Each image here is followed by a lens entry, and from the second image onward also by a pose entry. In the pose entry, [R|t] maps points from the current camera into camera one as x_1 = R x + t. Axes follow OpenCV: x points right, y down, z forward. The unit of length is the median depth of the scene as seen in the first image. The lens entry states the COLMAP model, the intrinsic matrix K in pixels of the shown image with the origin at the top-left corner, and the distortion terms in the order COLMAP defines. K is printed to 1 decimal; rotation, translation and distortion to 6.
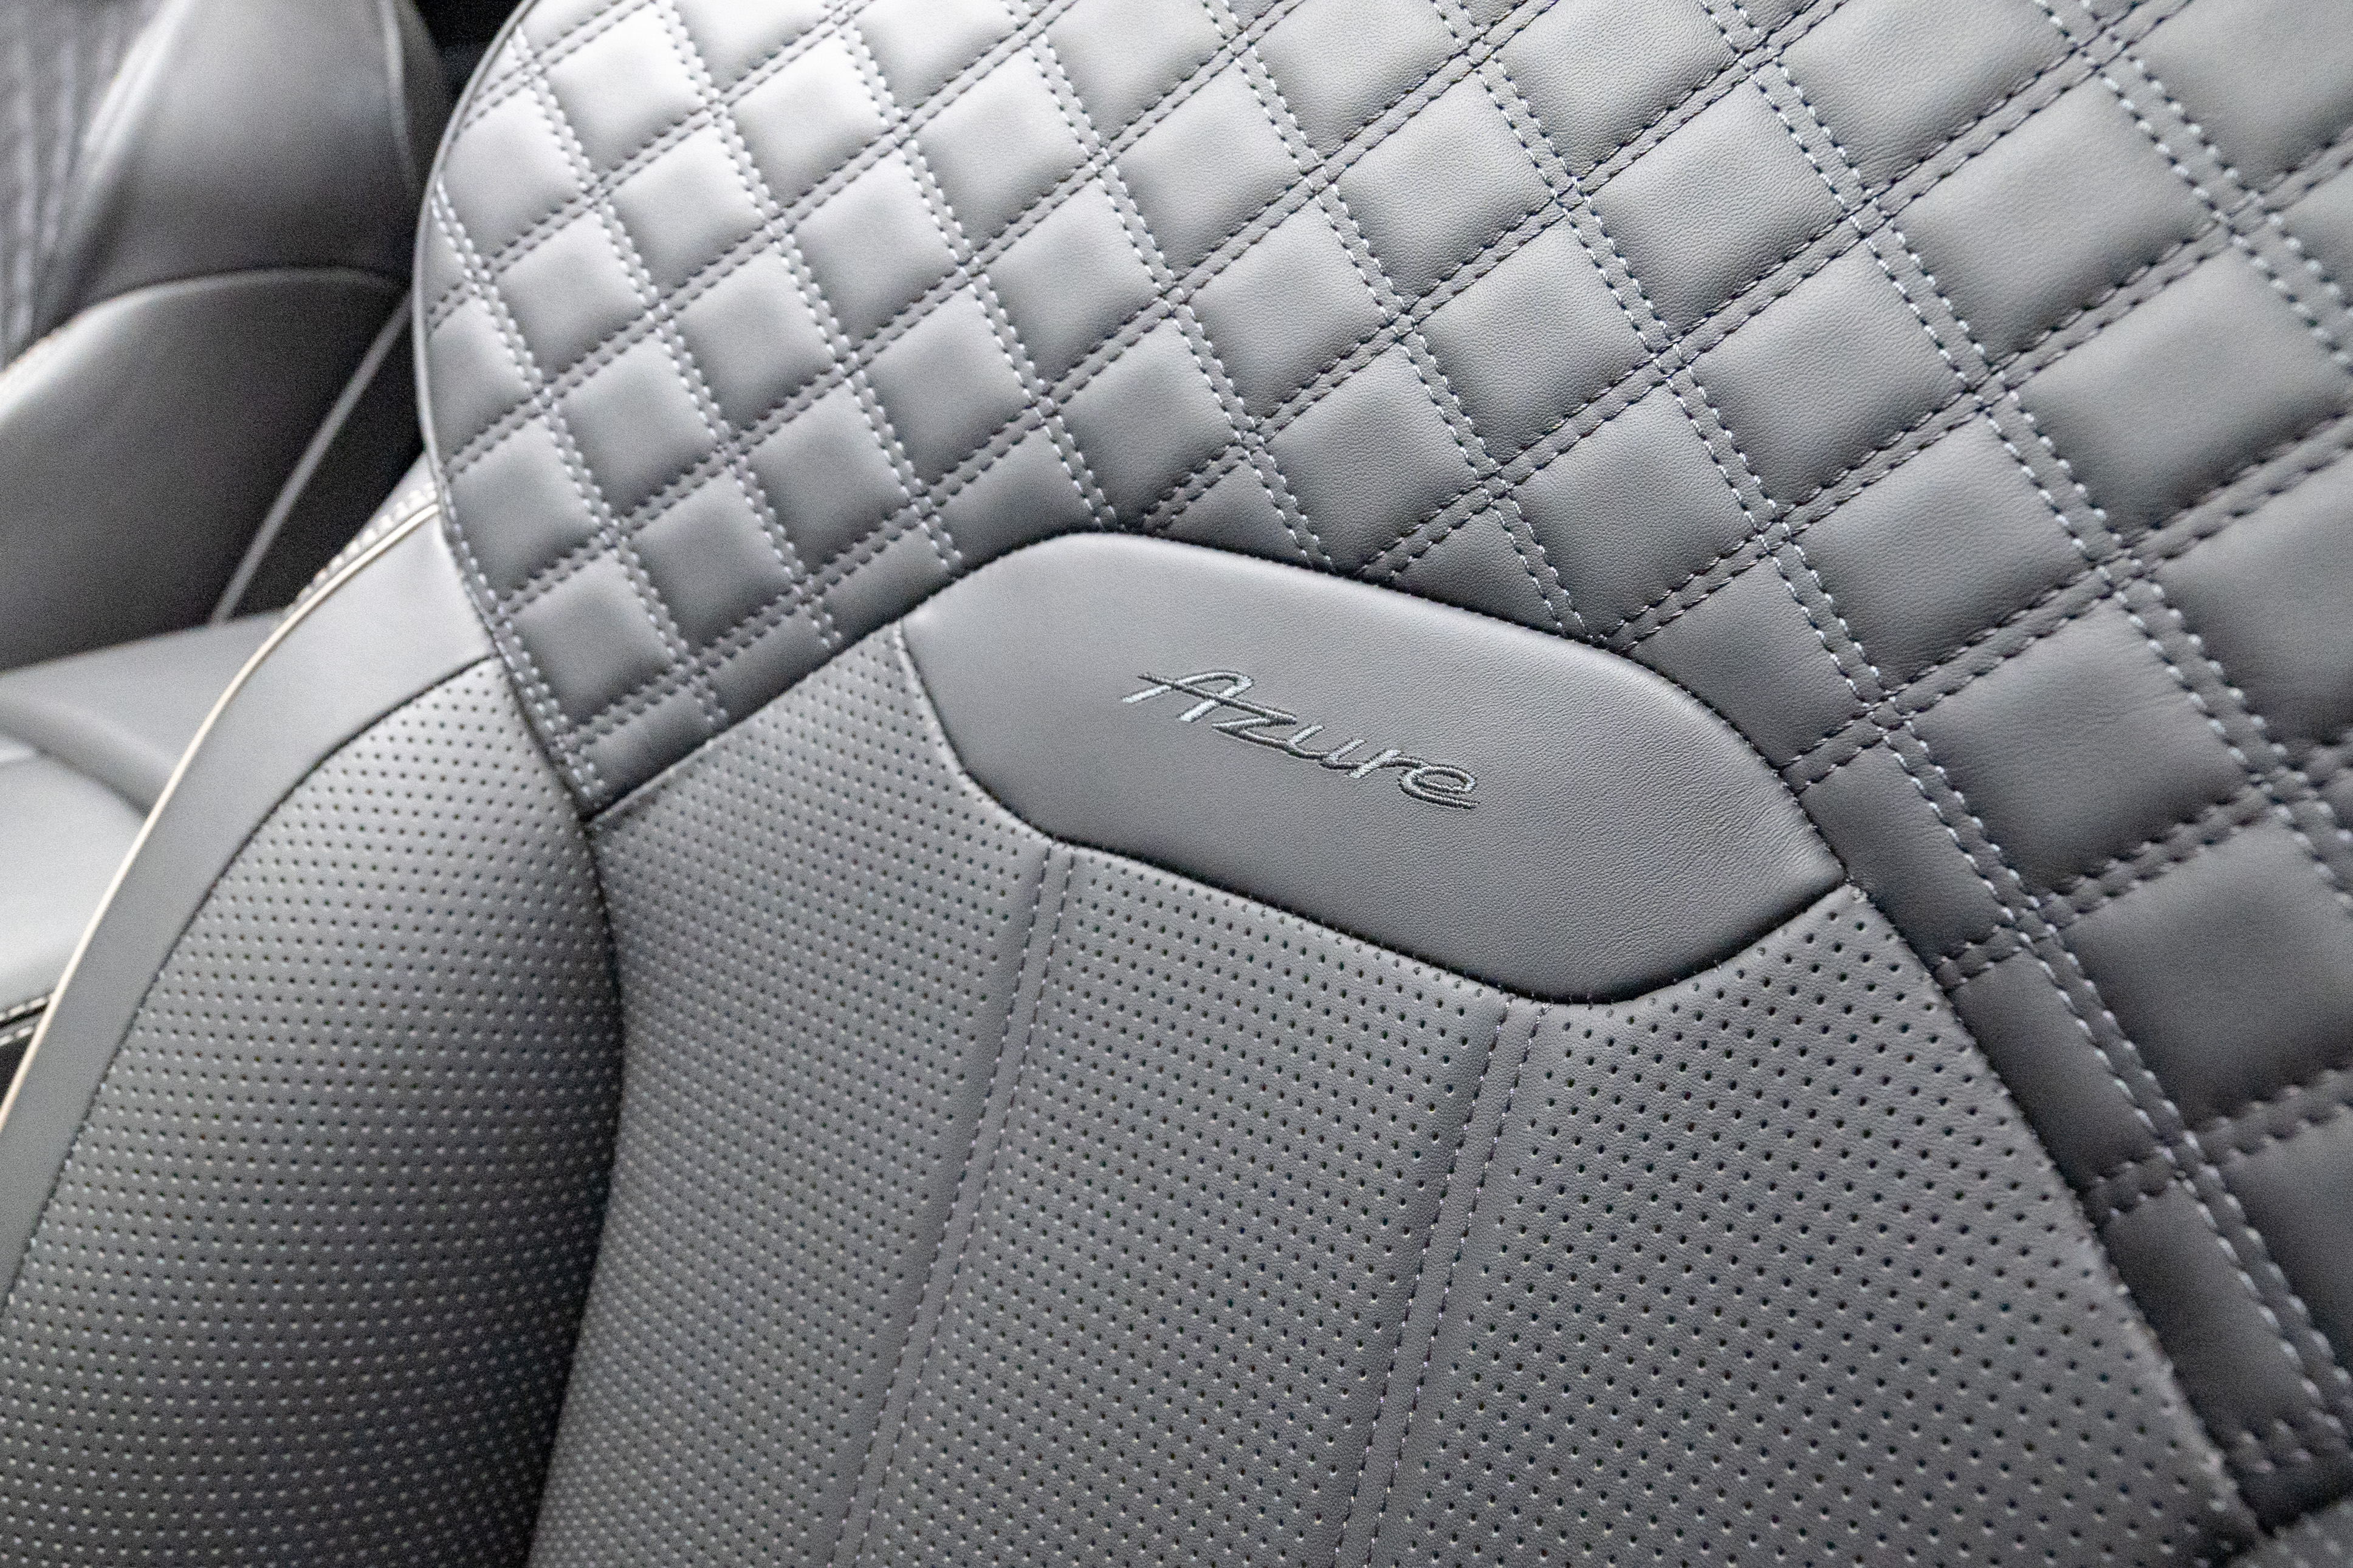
lens RADIAL K [[1618.0, 0, 1169.4], [0, 1618.0, 758.0], [0, 0, 1]] dist [-0.003650, 0.002176]
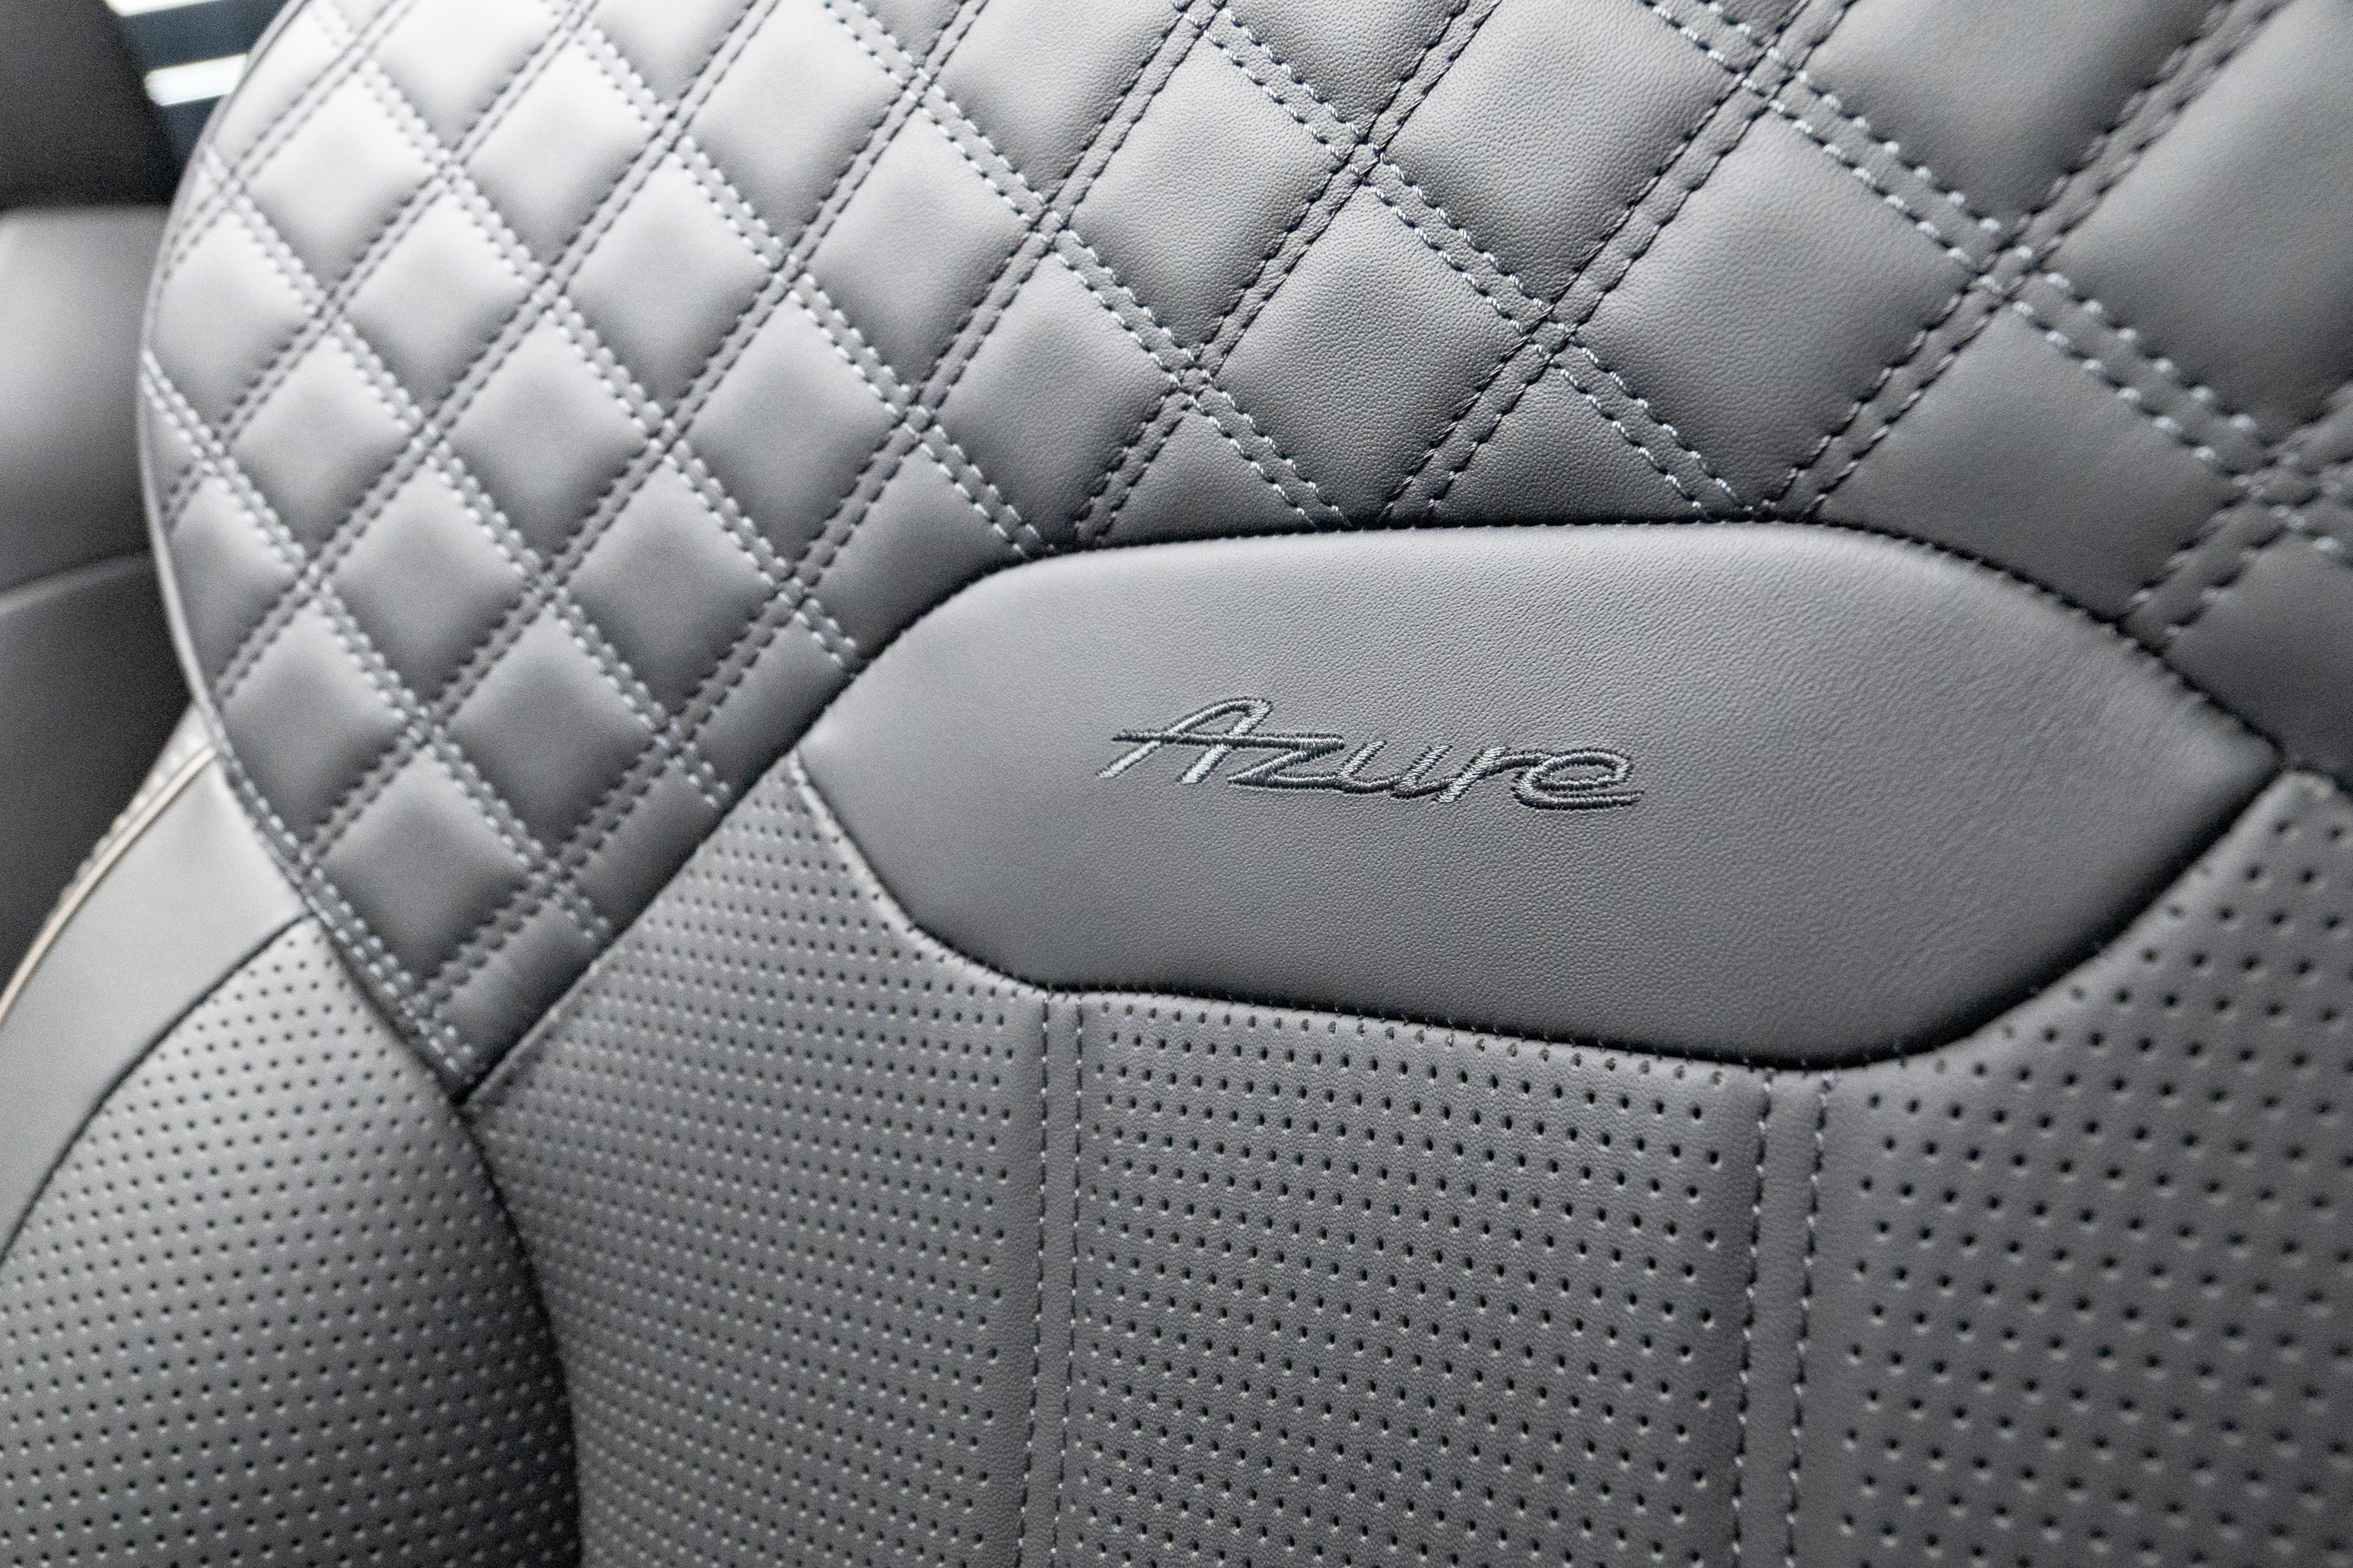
lens RADIAL K [[1618.0, 0, 1169.4], [0, 1618.0, 758.0], [0, 0, 1]] dist [-0.003650, 0.002176]
pose [[0.975002, -0.221233, -0.020676, 0.016763], [0.218525, 0.971575, -0.091040, 0.026606], [0.040229, 0.084246, 0.995633, 0.278027]]
